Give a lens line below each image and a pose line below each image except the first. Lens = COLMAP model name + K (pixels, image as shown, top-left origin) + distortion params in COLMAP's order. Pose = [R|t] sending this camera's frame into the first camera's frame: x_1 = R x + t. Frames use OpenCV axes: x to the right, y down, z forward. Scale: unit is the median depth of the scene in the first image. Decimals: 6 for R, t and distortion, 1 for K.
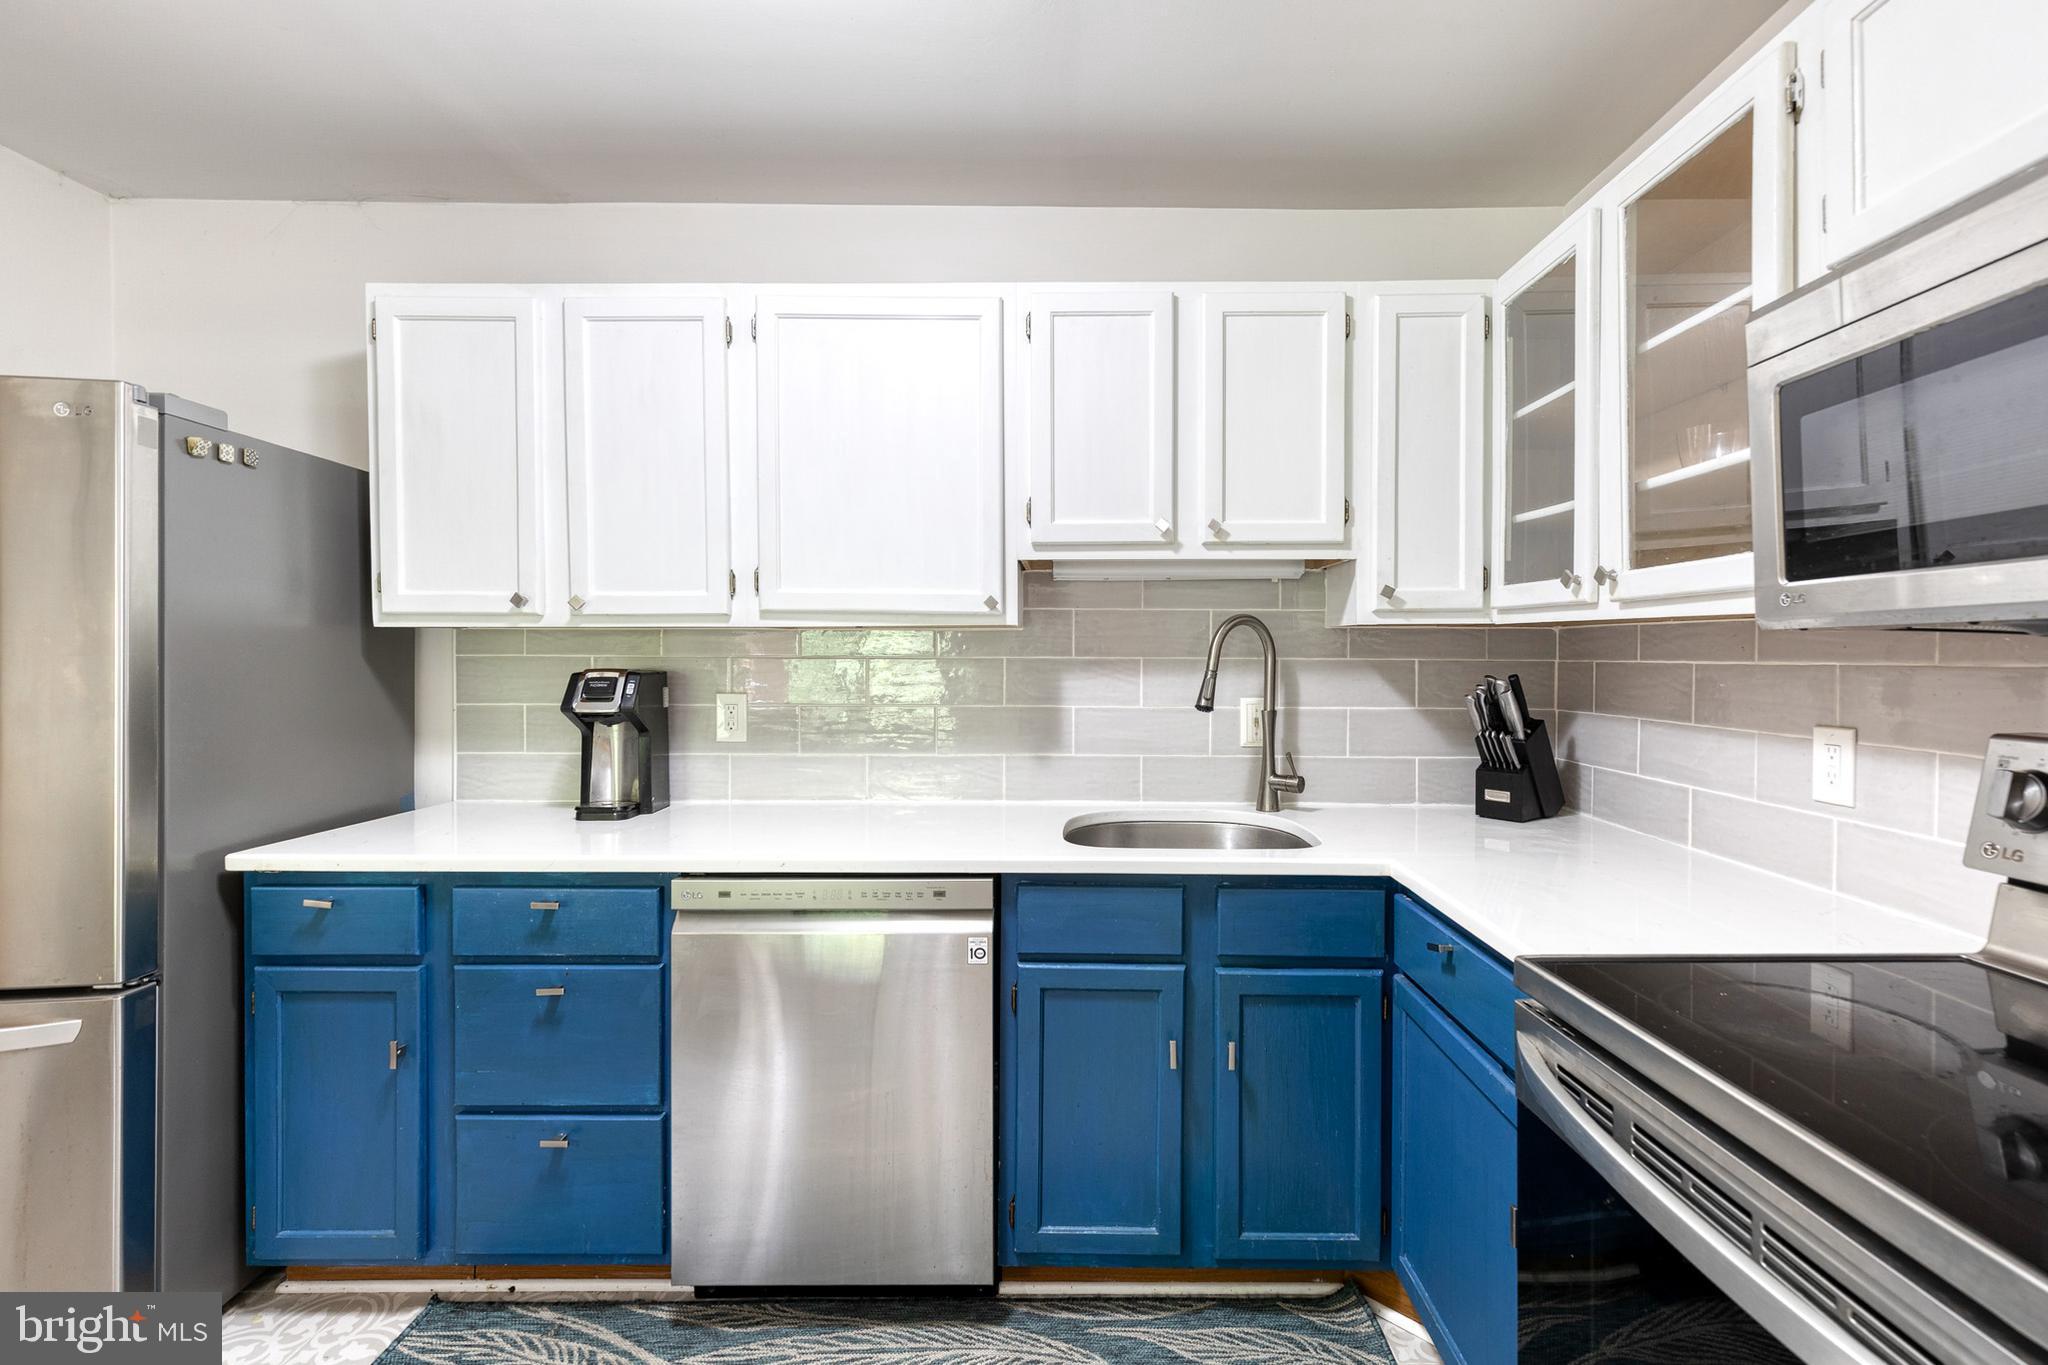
lens RADIAL K [[924.9, 0, 1032.0], [0, 924.9, 652.8], [0, 0, 1]] dist [0.007453, -0.001366]
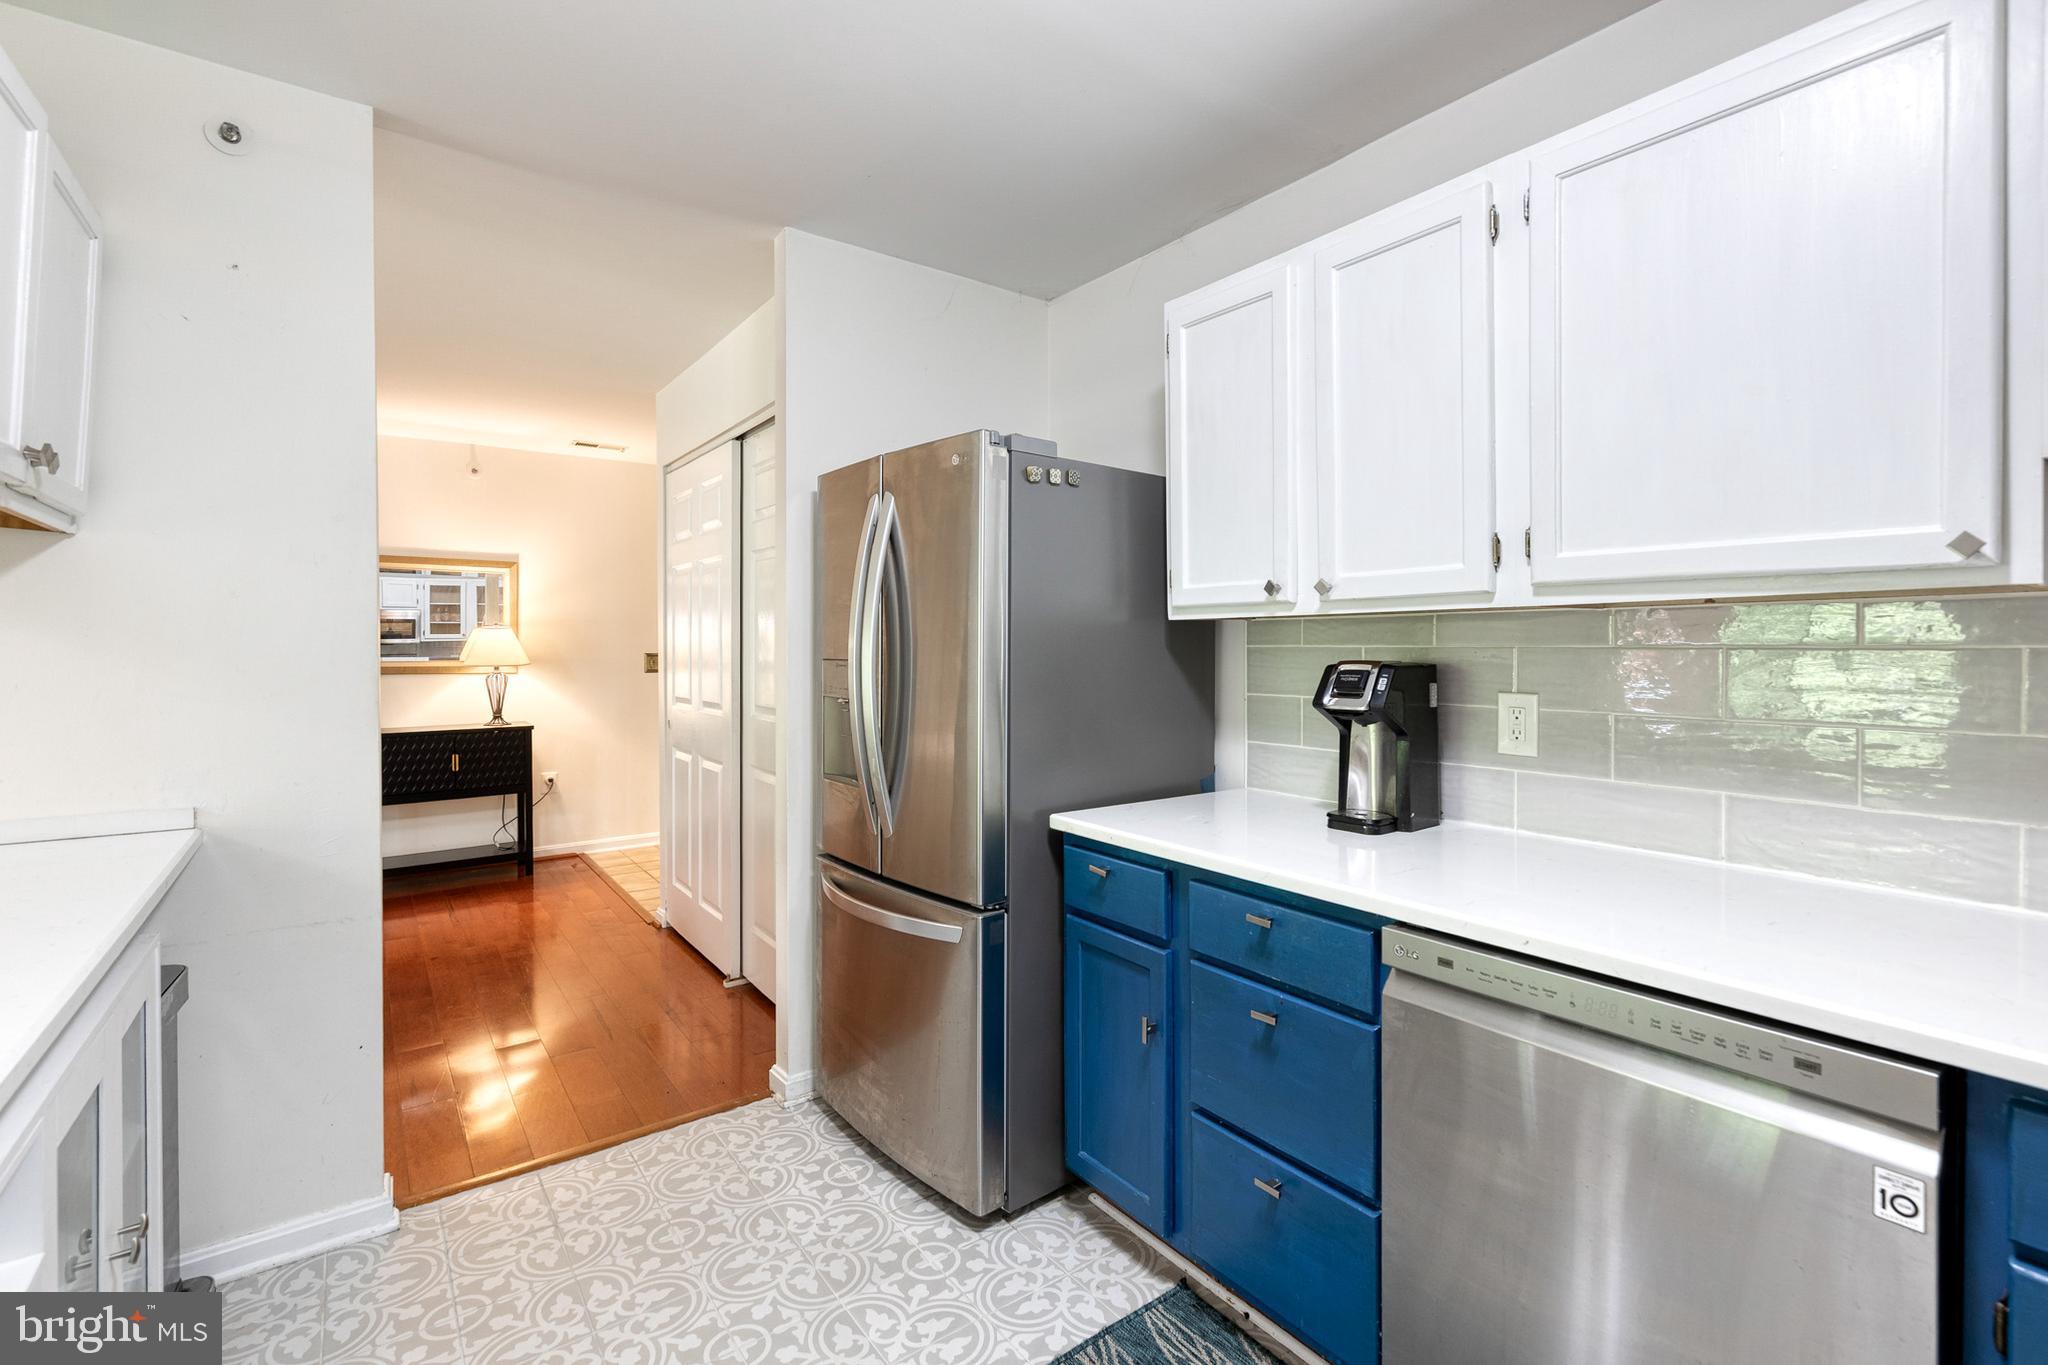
lens RADIAL K [[924.9, 0, 1032.0], [0, 924.9, 652.8], [0, 0, 1]] dist [0.007453, -0.001366]
pose [[0.622859, 0.002166, -0.782331, 0.040496], [0.005750, 0.999956, 0.007347, 0.001733], [0.782313, -0.009075, 0.622819, 0.234294]]
